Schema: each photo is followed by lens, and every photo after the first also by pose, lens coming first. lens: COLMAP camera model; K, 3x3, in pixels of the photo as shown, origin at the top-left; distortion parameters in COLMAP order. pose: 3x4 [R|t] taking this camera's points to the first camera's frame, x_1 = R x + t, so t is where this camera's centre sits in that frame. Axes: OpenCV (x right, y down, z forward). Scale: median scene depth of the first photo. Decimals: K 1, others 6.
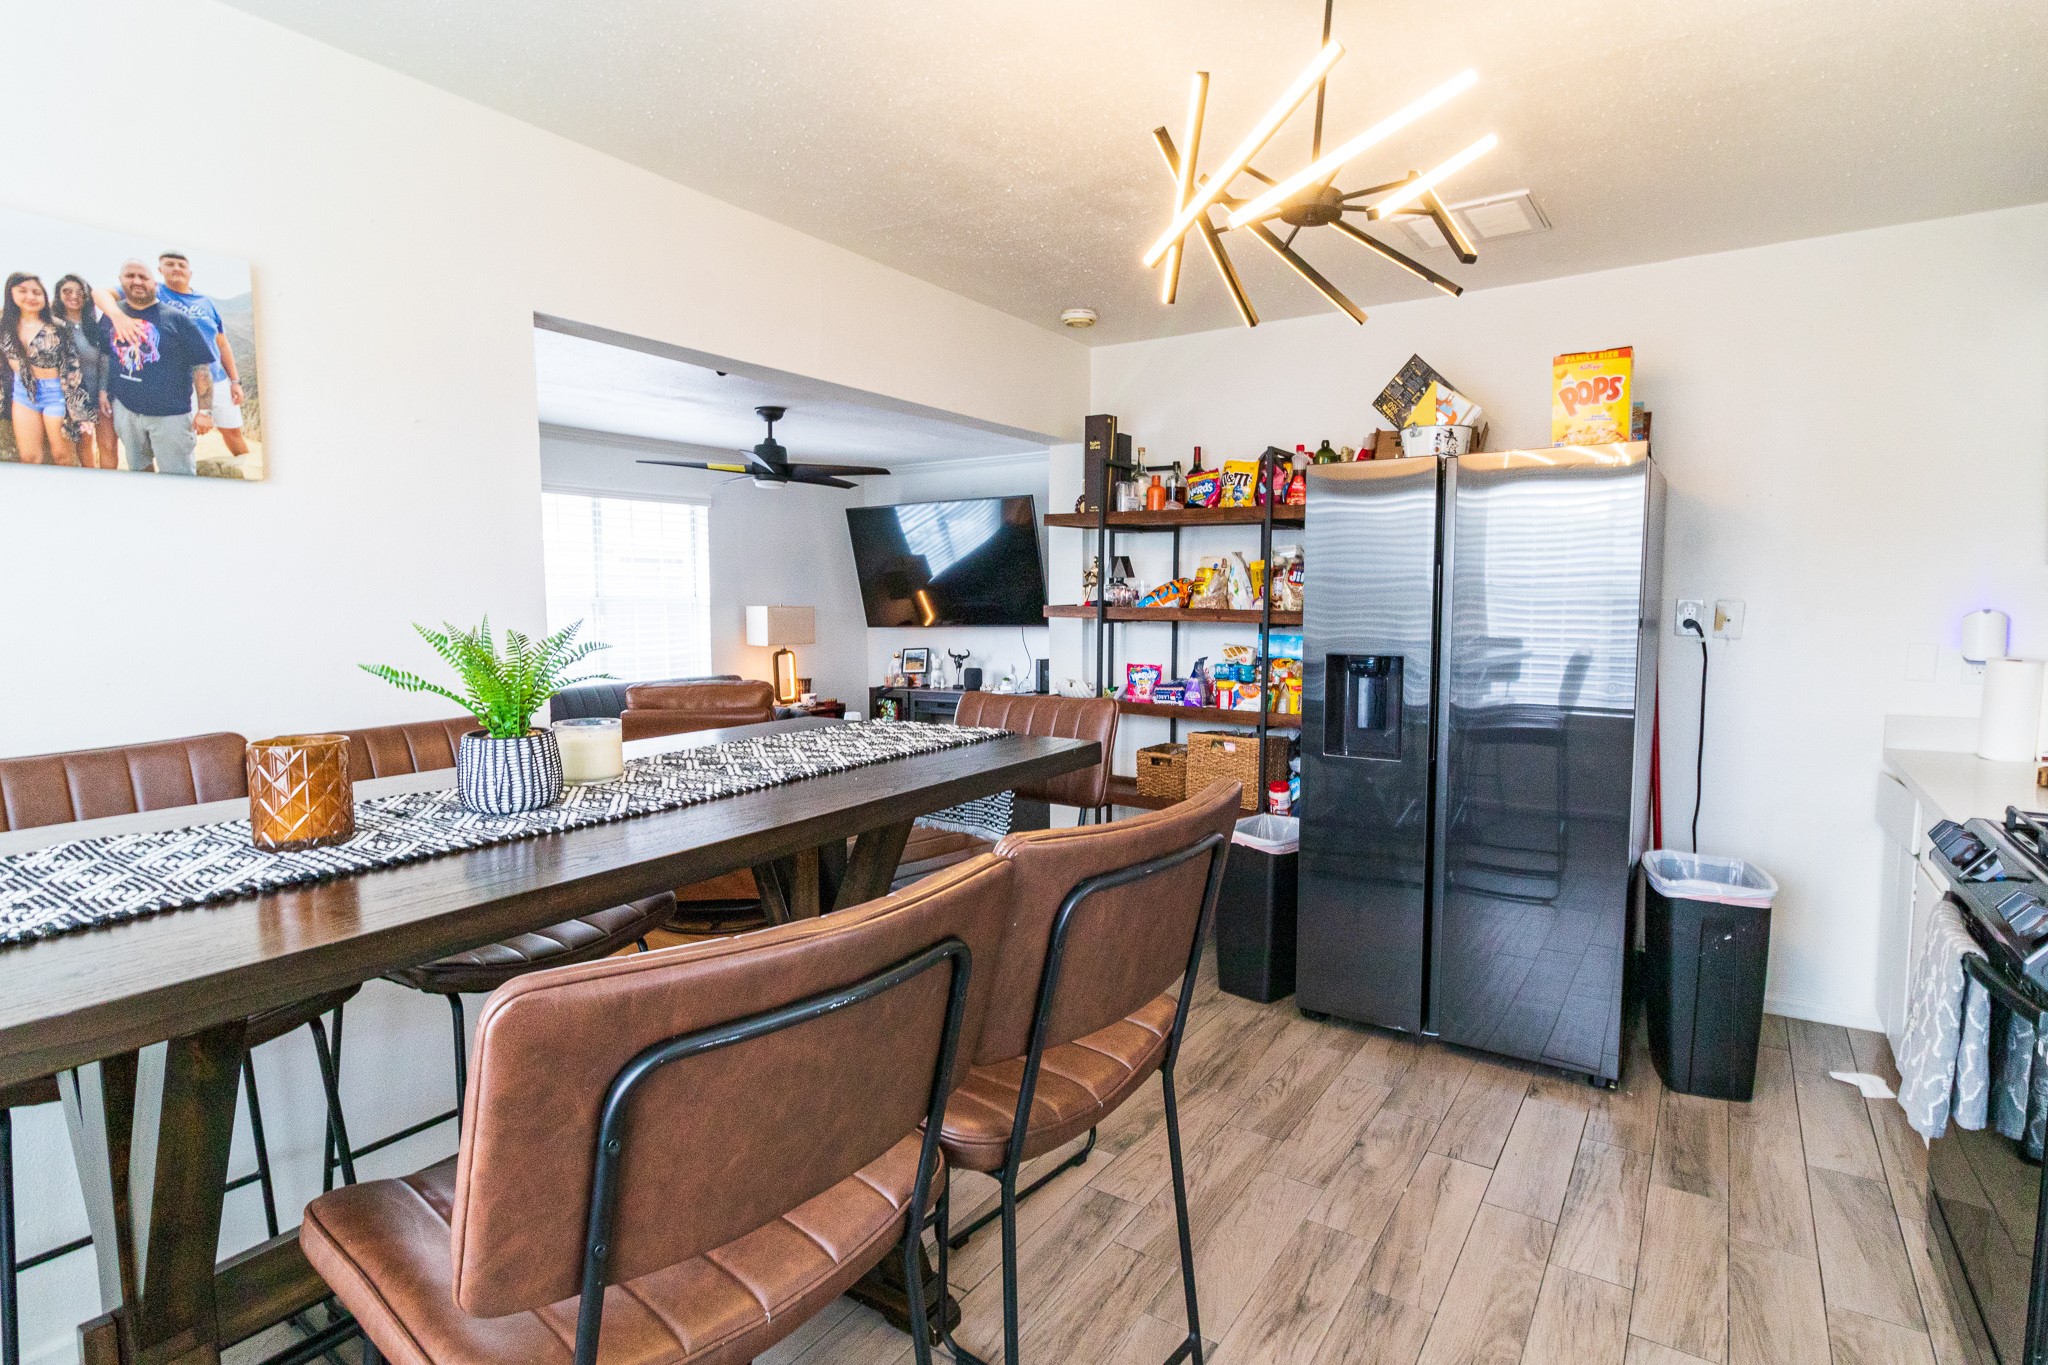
lens RADIAL K [[1051.2, 0, 1031.5], [0, 1051.2, 686.2], [0, 0, 1]] dist [0.001236, -0.004081]
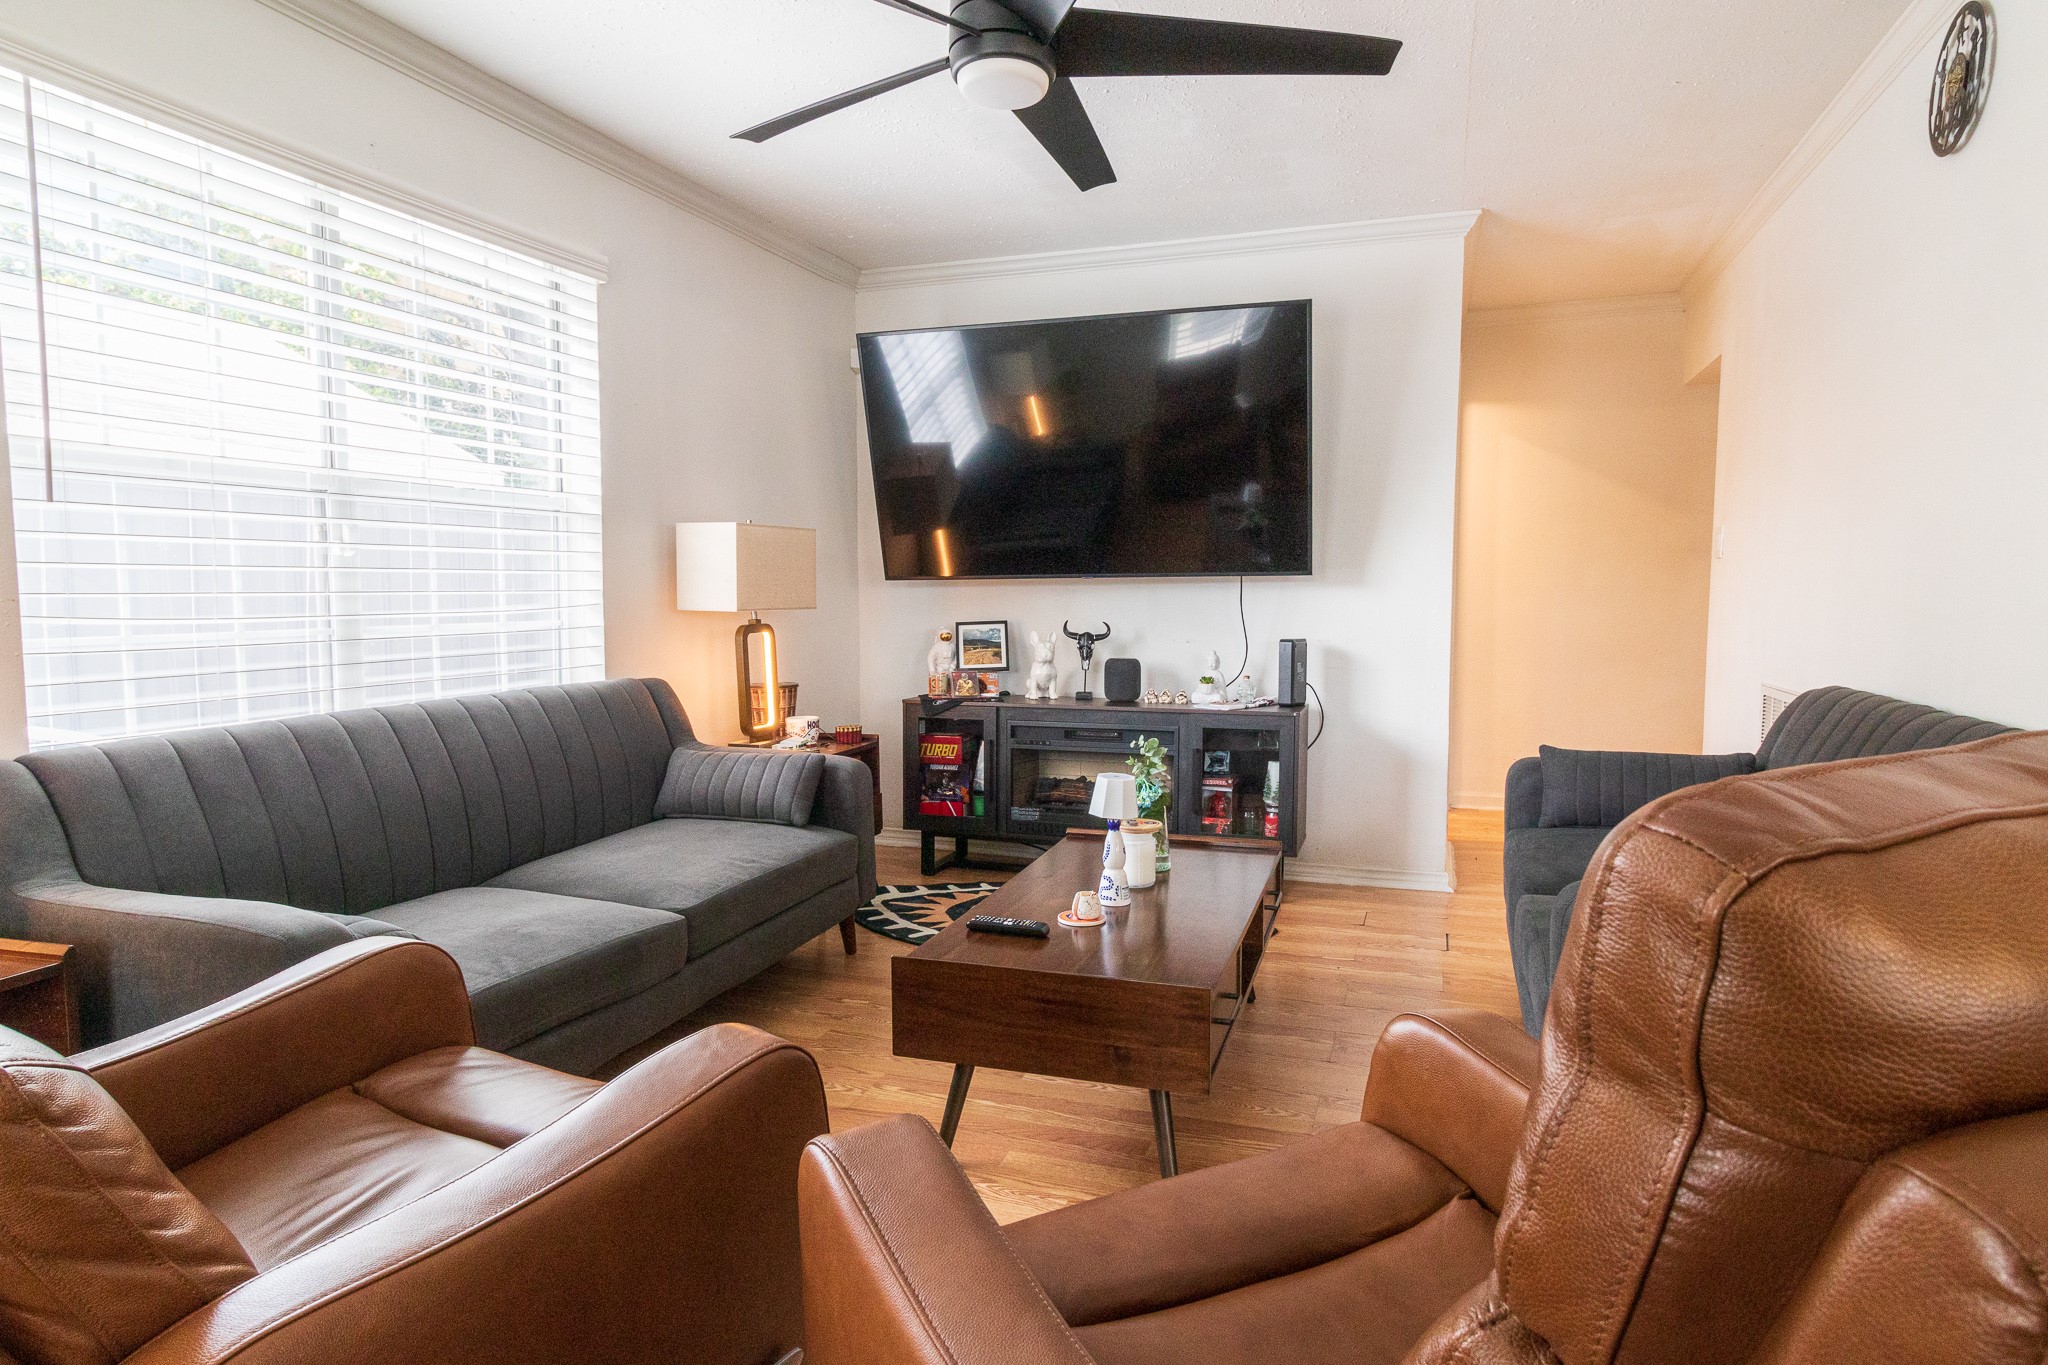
lens RADIAL K [[1155.5, 0, 1023.9], [0, 1155.5, 673.2], [0, 0, 1]] dist [0.035987, 0.001614]
pose [[0.970893, -0.009497, 0.239324, -0.234060], [0.011906, 0.999892, -0.008623, -0.006221], [-0.239216, 0.011221, 0.970902, 0.469117]]
